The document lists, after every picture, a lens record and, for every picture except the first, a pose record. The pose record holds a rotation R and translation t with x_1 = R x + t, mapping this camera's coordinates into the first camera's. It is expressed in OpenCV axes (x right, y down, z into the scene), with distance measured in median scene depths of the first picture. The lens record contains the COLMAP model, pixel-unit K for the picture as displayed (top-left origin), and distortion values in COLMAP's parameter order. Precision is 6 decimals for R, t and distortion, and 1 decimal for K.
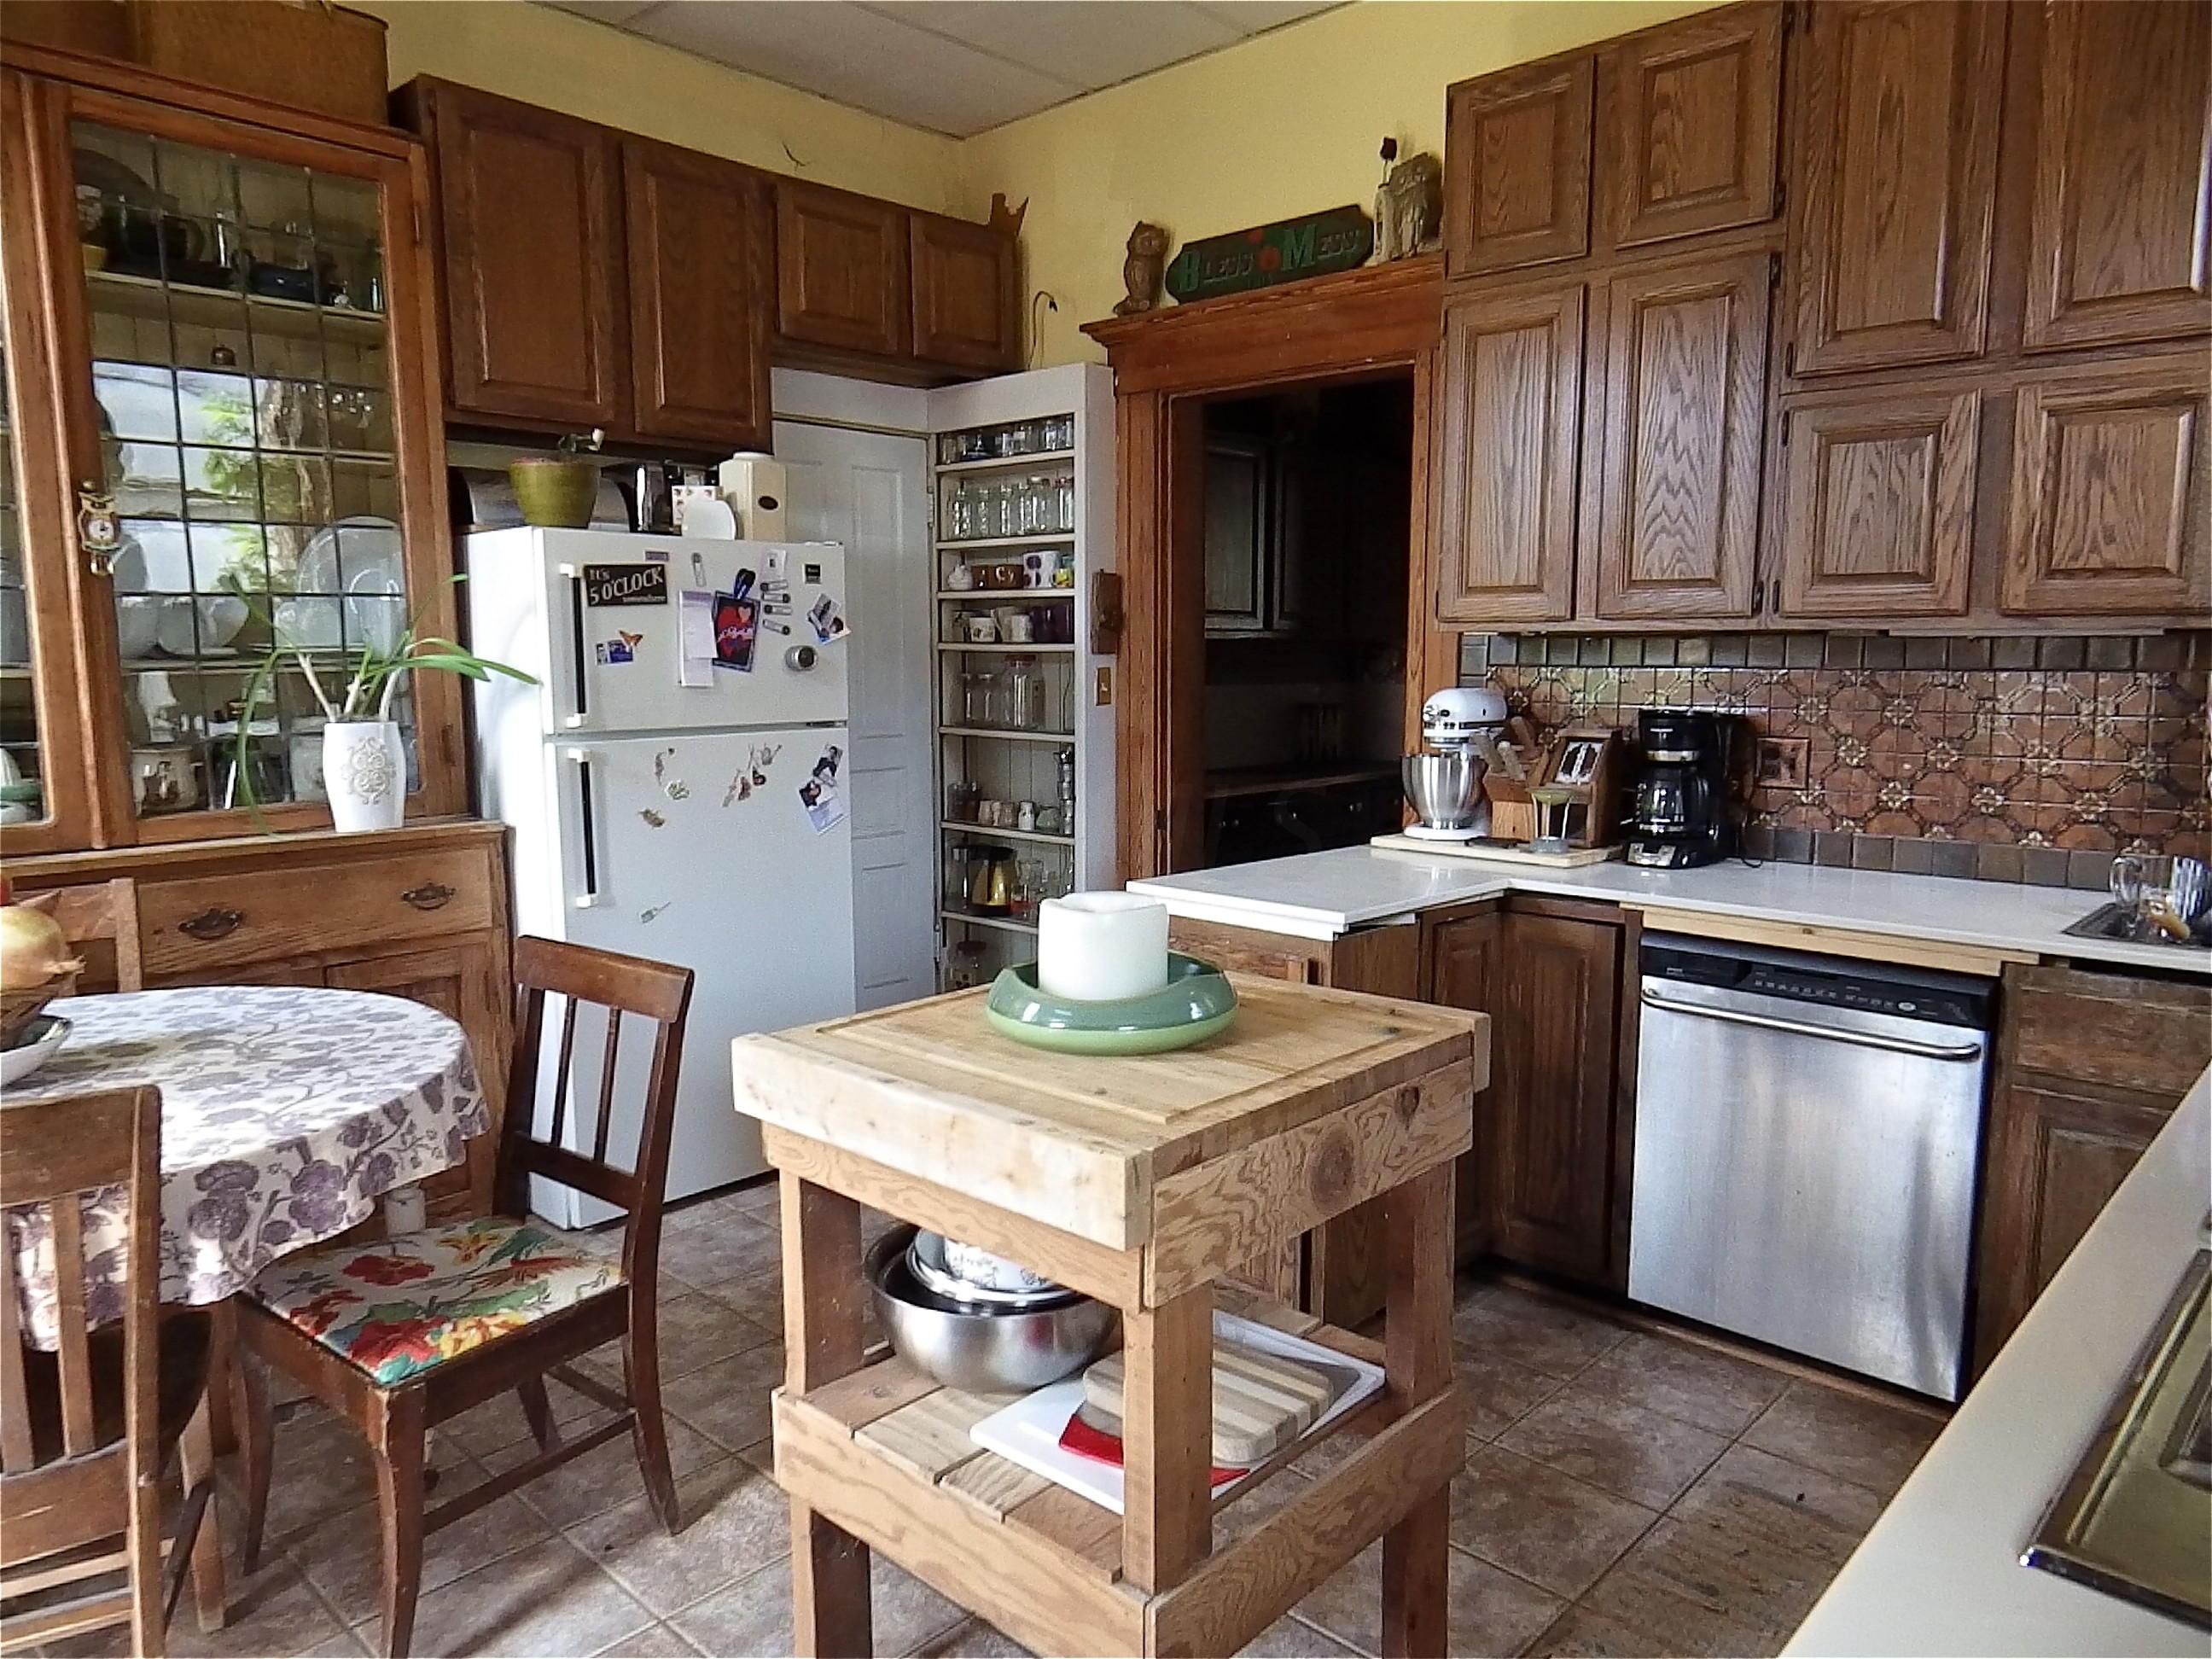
lens RADIAL K [[1482.2, 0, 1114.3], [0, 1482.2, 827.8], [0, 0, 1]] dist [0.007654, -0.000554]
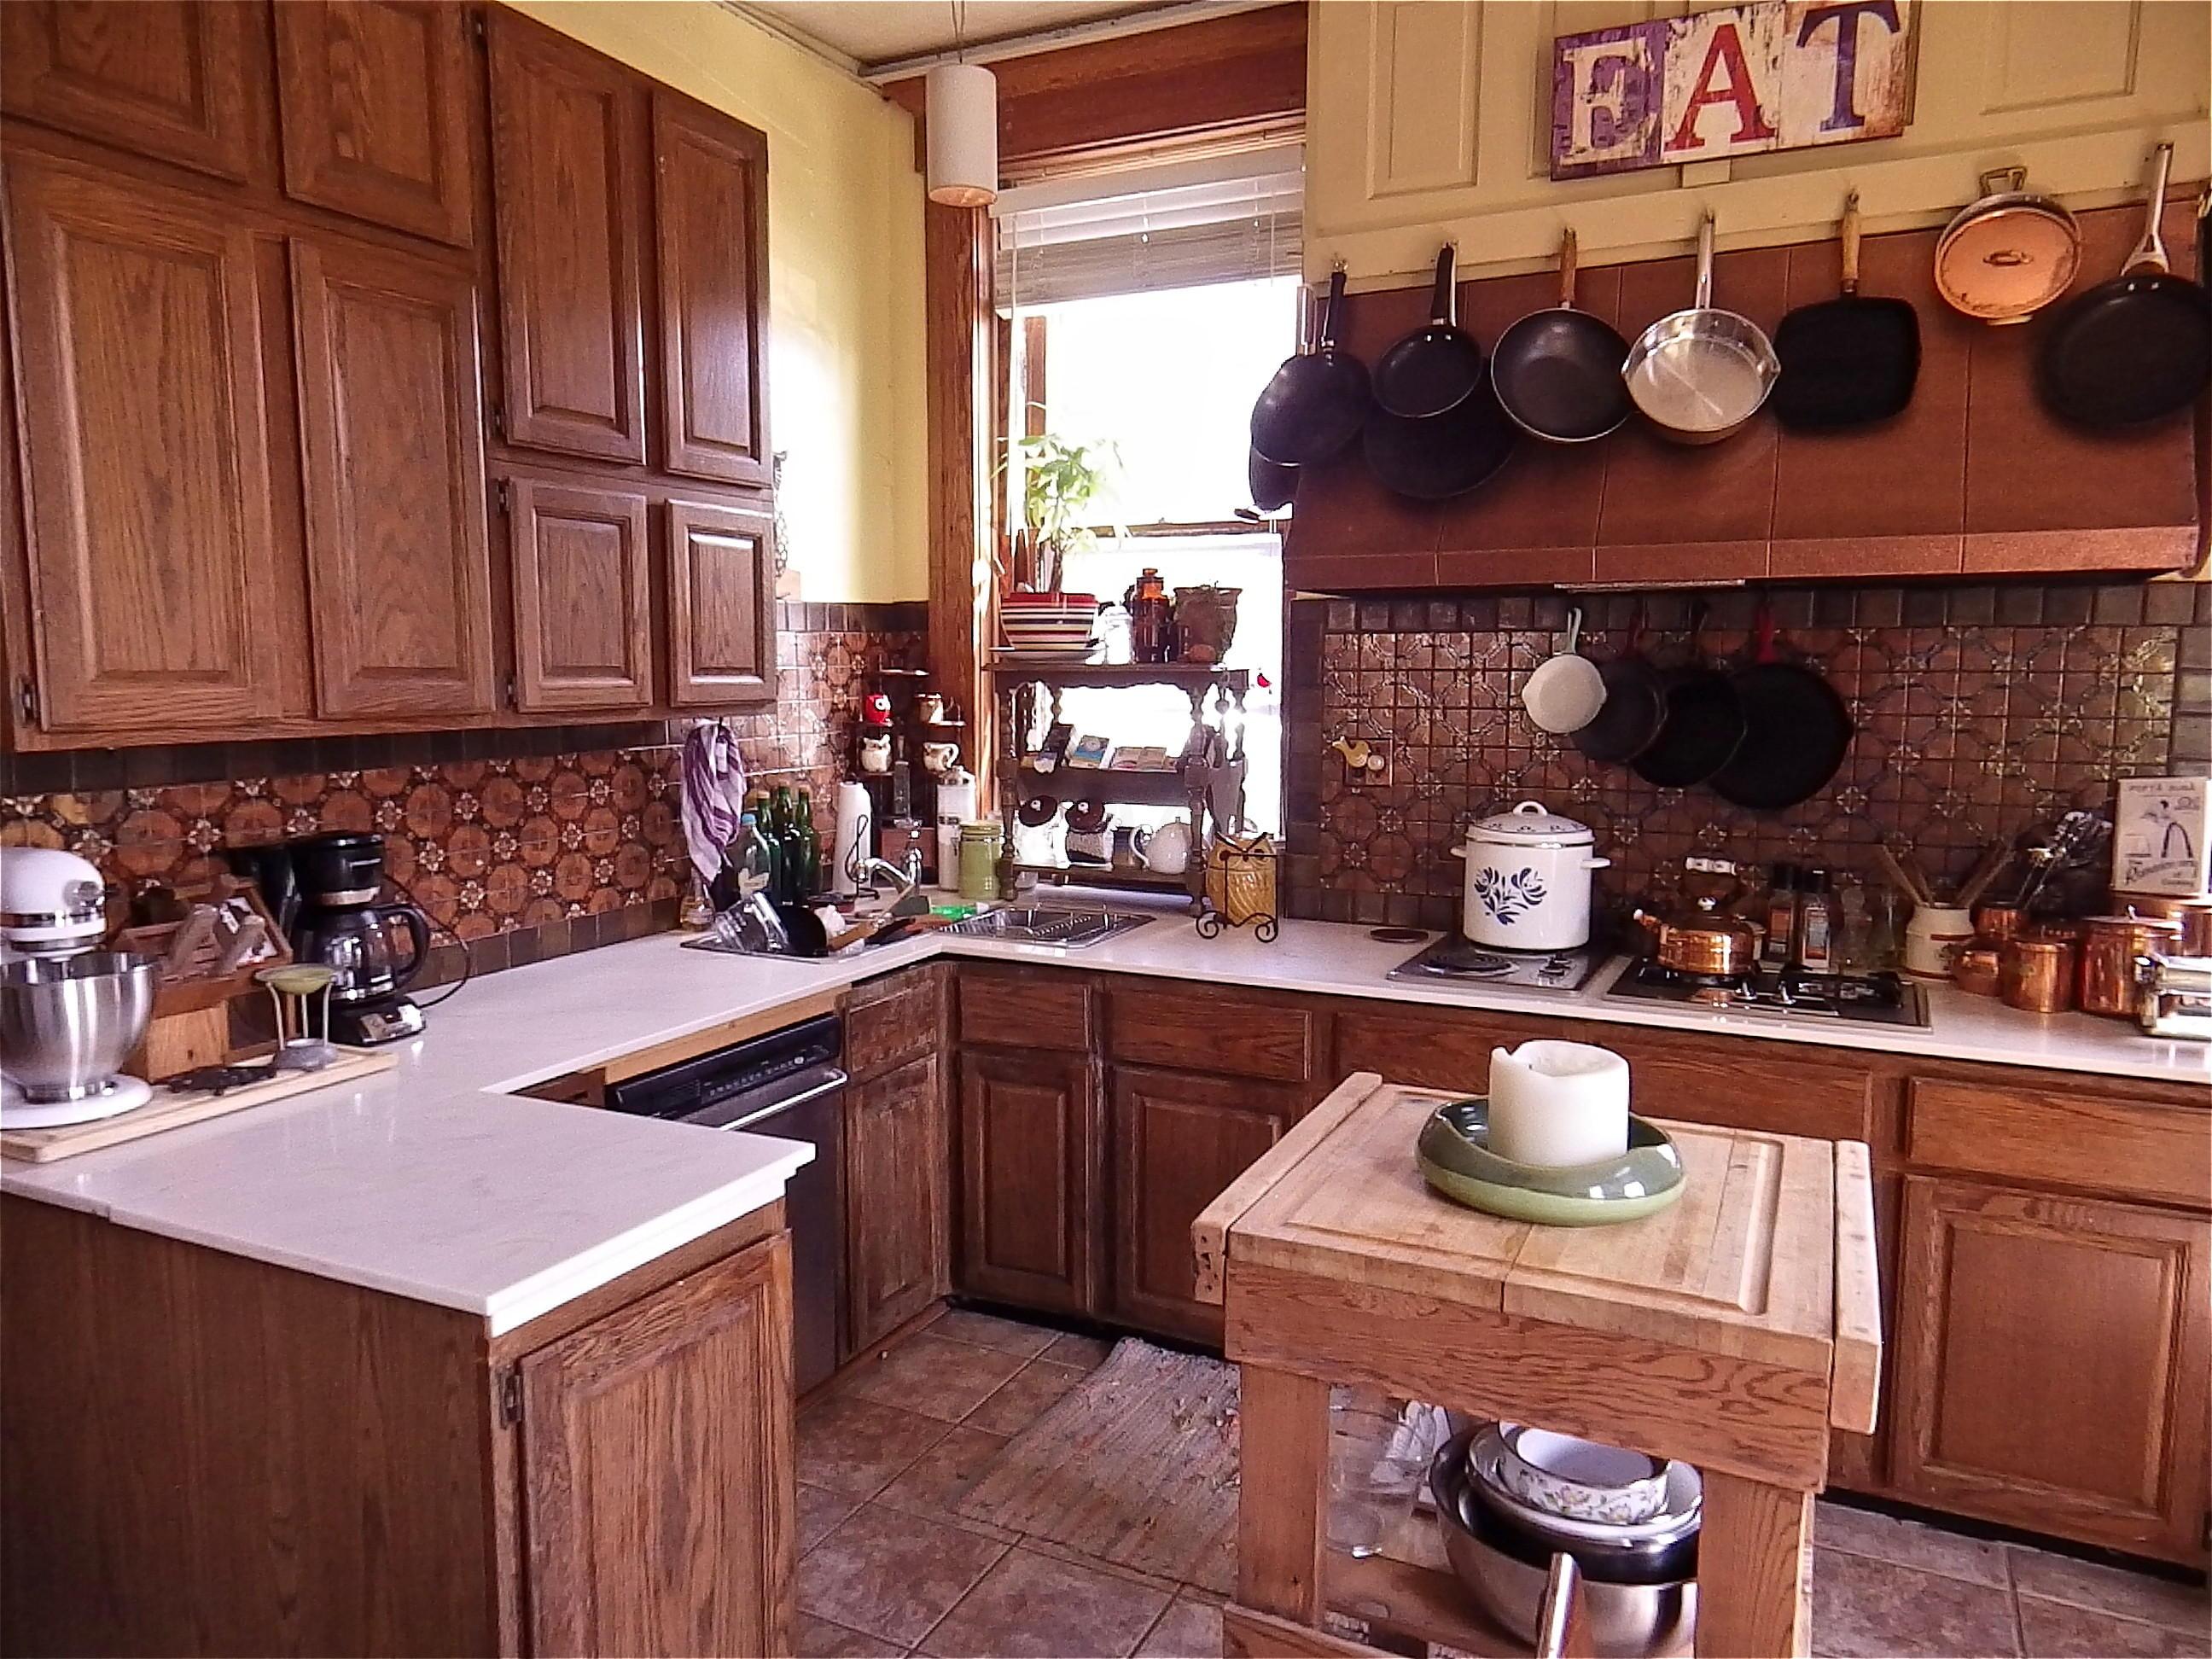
lens RADIAL K [[1482.2, 0, 1114.3], [0, 1482.2, 827.8], [0, 0, 1]] dist [0.007654, -0.000554]
pose [[-0.293761, -0.113733, 0.949089, -0.283467], [0.114962, 0.981486, 0.153198, -0.096359], [-0.948941, 0.154113, -0.275247, 0.523906]]
